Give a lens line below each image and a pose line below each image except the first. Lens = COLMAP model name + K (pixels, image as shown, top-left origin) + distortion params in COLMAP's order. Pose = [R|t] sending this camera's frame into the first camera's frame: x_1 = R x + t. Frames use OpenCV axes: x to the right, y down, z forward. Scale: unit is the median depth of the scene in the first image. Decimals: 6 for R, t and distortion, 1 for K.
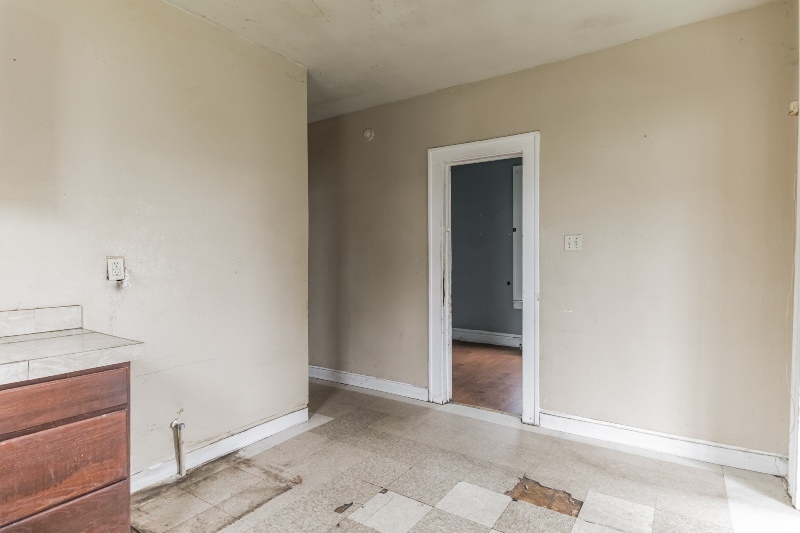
lens RADIAL K [[417.9, 0, 397.8], [0, 417.9, 260.8], [0, 0, 1]] dist [-0.001225, -0.000617]
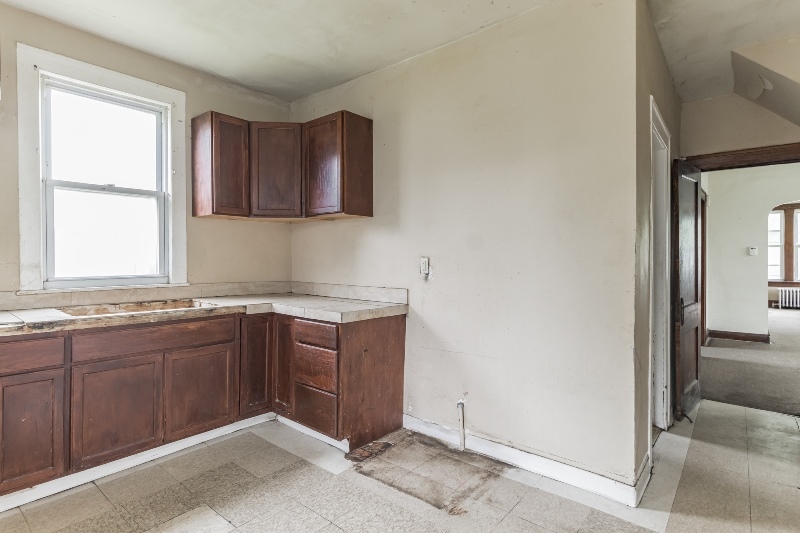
lens RADIAL K [[417.9, 0, 397.8], [0, 417.9, 260.8], [0, 0, 1]] dist [-0.001225, -0.000617]
pose [[-0.097938, 0.009030, -0.995152, 0.635189], [-0.004248, 0.999946, 0.009491, -0.008102], [0.995183, 0.005156, -0.097894, 0.955208]]
